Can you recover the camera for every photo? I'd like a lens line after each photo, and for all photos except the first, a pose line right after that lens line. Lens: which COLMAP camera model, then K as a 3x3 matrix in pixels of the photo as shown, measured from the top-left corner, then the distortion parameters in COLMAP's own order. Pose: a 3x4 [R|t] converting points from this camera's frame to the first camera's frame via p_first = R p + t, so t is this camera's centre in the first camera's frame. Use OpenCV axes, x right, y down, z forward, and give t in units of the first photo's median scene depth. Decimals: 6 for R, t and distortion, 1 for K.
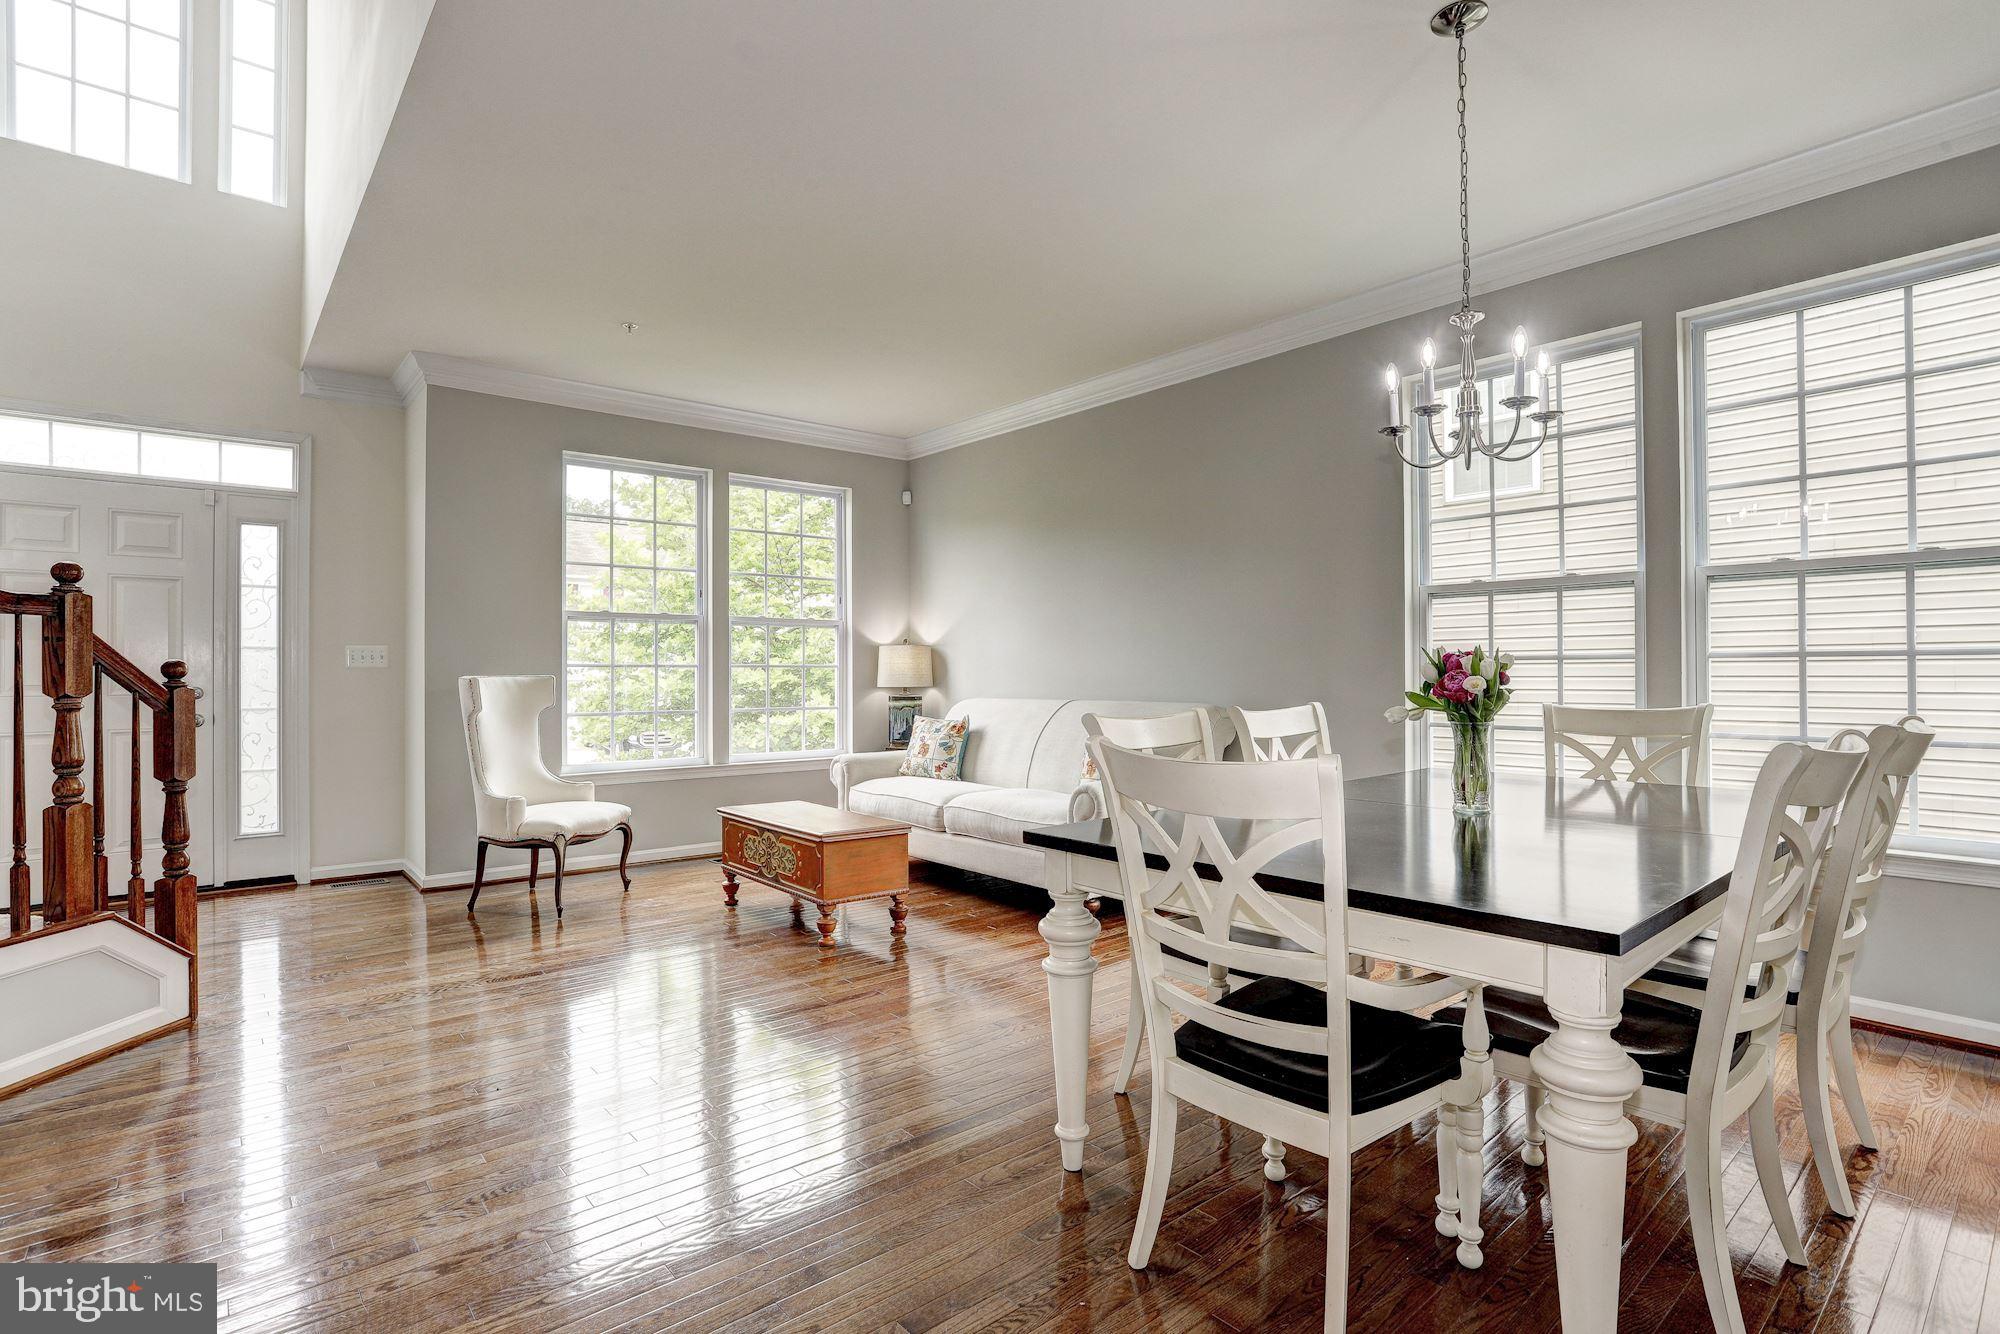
lens RADIAL K [[977.6, 0, 987.1], [0, 977.6, 664.0], [0, 0, 1]] dist [-0.073631, 0.040425]
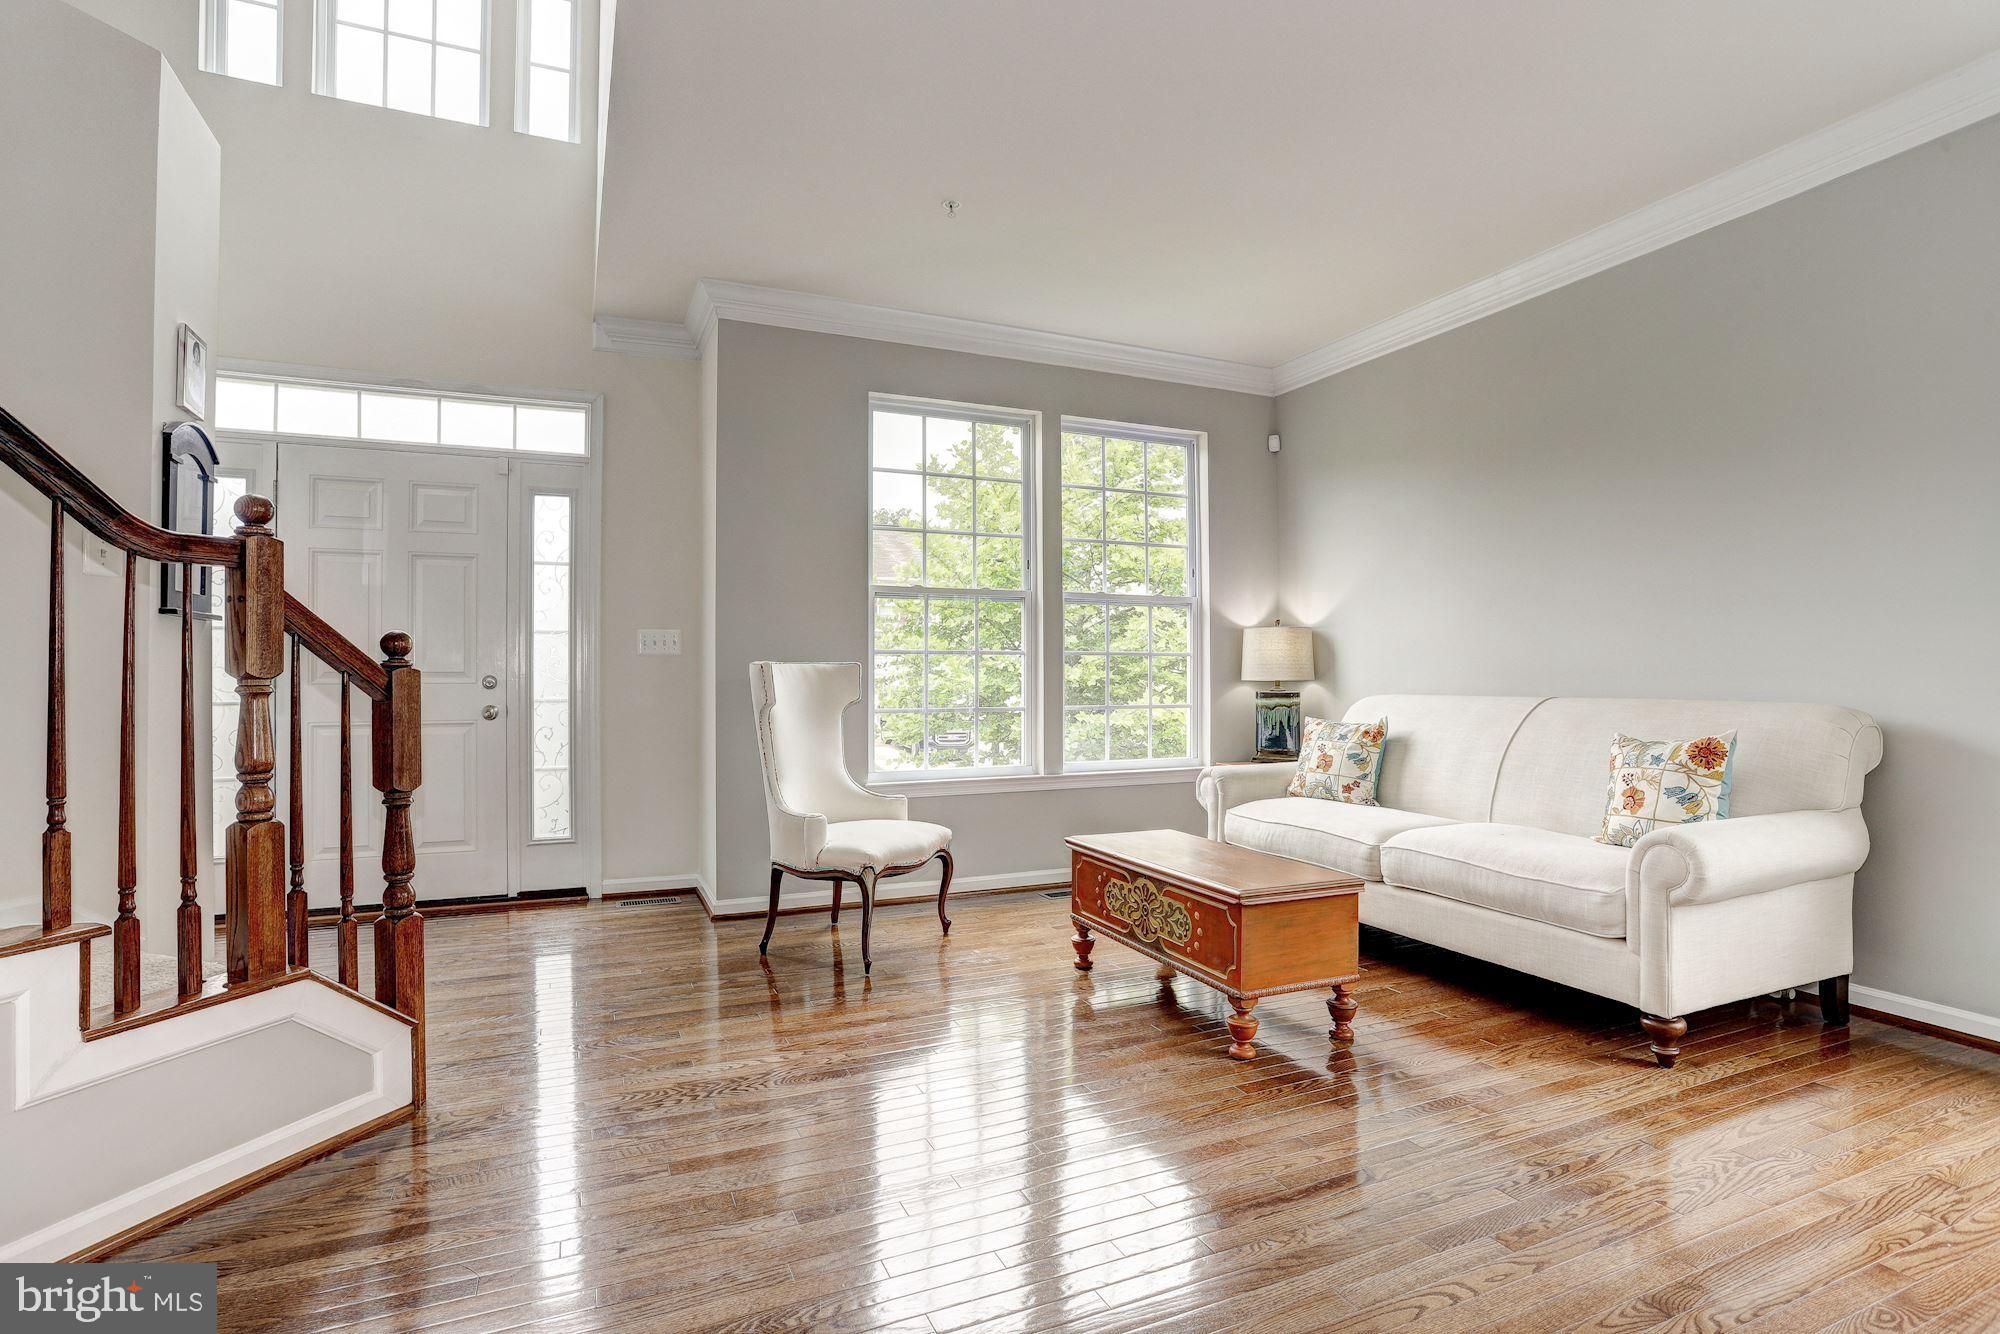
lens RADIAL K [[977.6, 0, 987.1], [0, 977.6, 664.0], [0, 0, 1]] dist [-0.073631, 0.040425]
pose [[0.958860, -0.001447, -0.283877, -0.119510], [0.001317, 0.999999, -0.000648, 0.014598], [0.283878, 0.000248, 0.958860, 0.255197]]
